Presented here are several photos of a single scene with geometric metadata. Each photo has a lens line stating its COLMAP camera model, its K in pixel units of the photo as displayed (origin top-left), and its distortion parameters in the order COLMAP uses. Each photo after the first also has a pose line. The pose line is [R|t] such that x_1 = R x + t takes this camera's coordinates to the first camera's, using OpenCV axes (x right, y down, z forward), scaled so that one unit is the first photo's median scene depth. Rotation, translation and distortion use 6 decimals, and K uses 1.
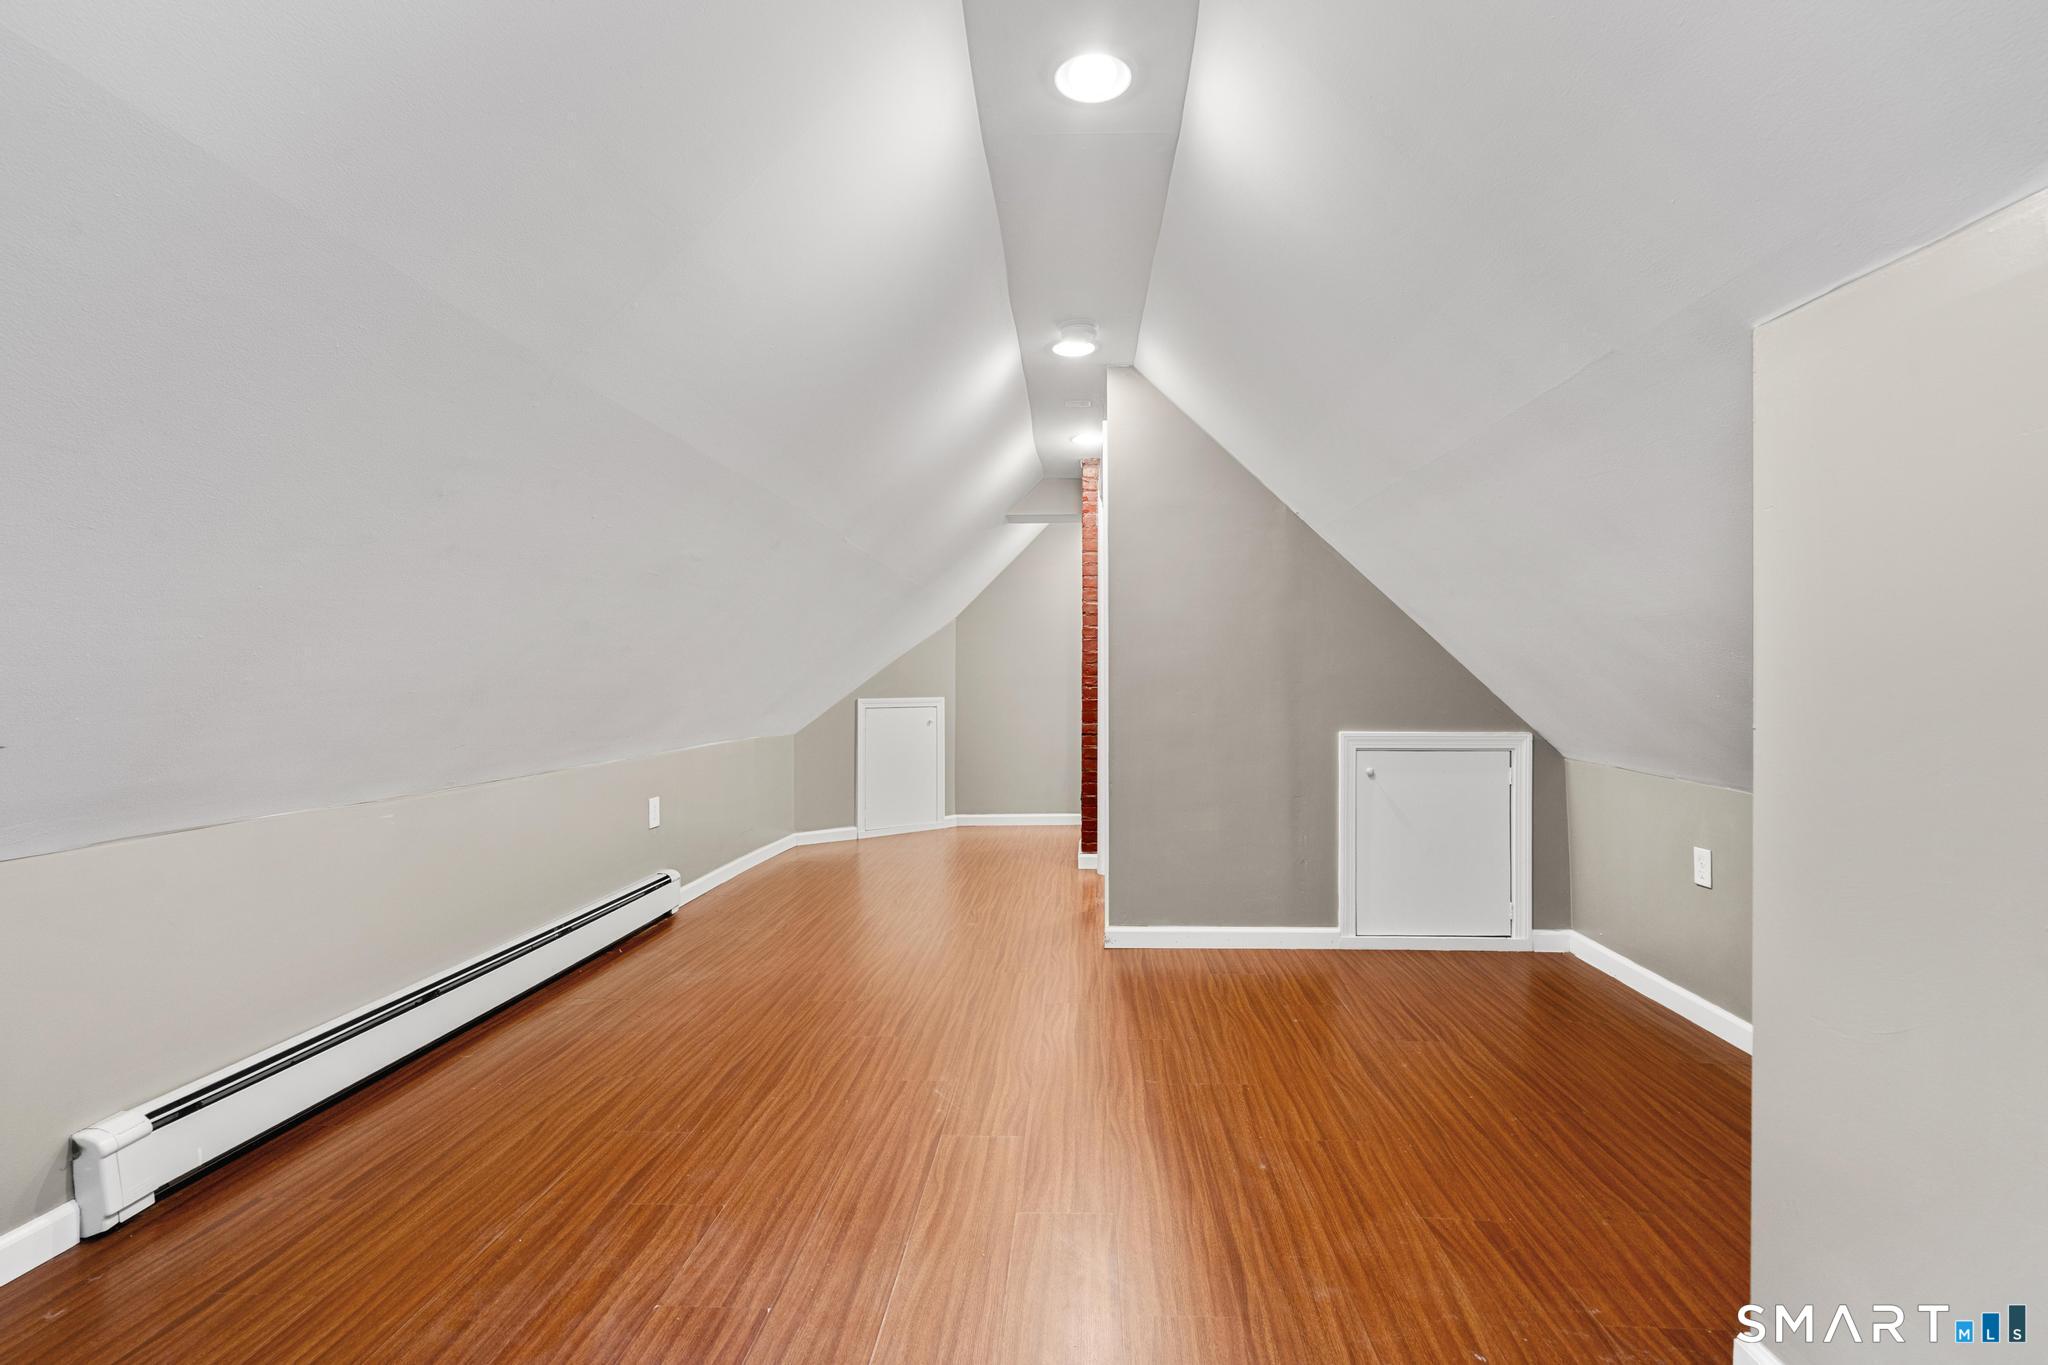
lens RADIAL K [[942.7, 0, 1024.0], [0, 942.7, 677.8], [0, 0, 1]] dist [-0.004425, -0.000108]
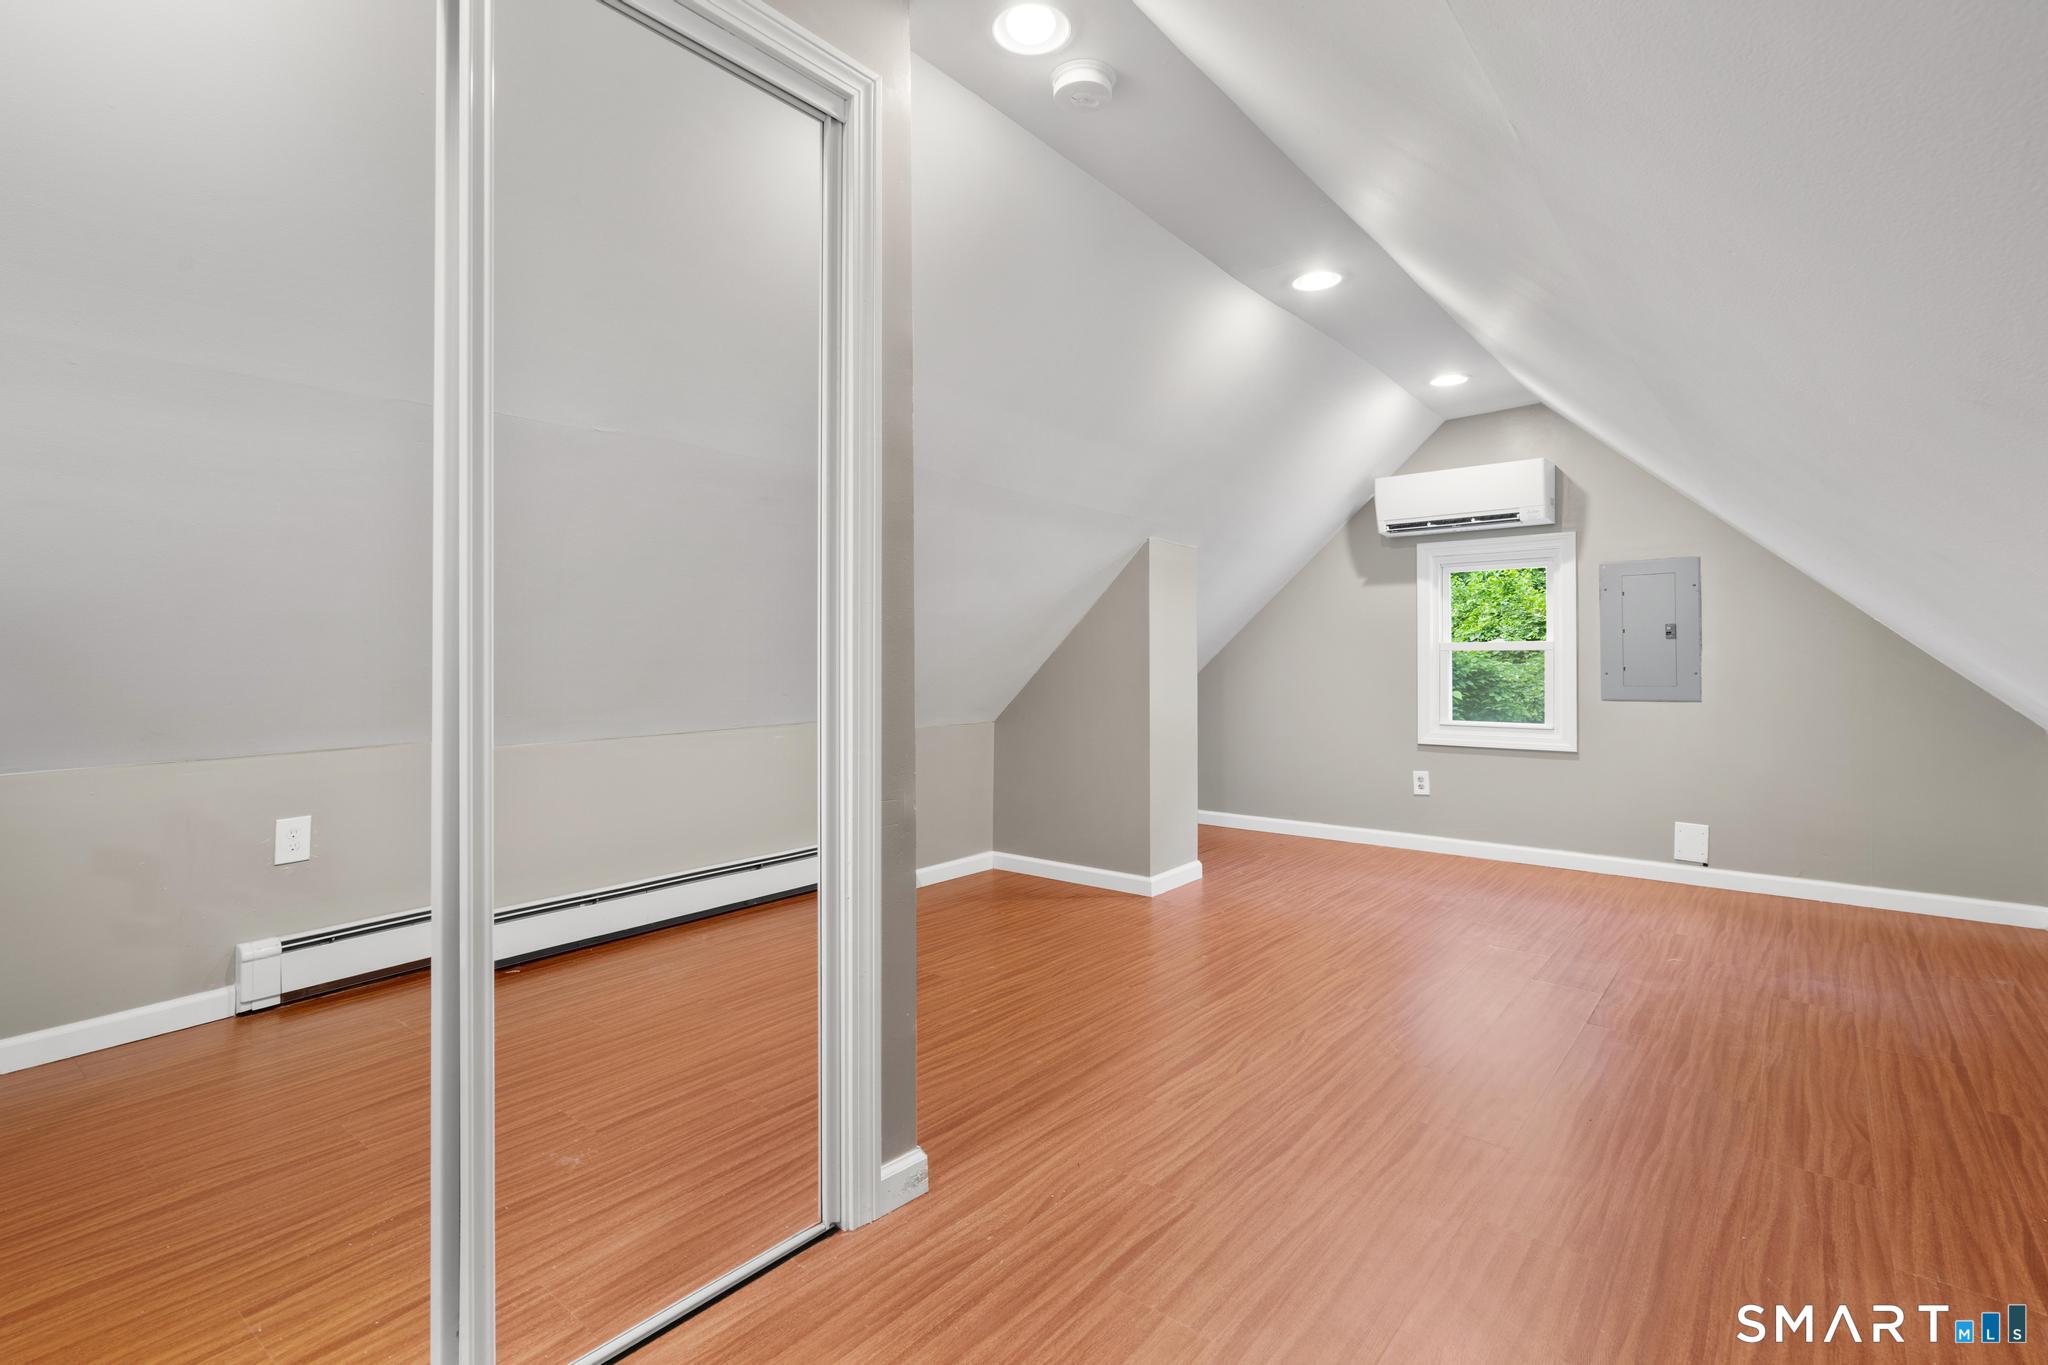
lens RADIAL K [[942.7, 0, 1023.7], [0, 942.7, 673.9], [0, 0, 1]] dist [-0.004425, -0.000108]
pose [[-0.809938, -0.003206, 0.586507, -0.340339], [0.001602, 0.999969, 0.007679, 0.021572], [-0.586514, 0.007159, -0.809908, 1.937441]]
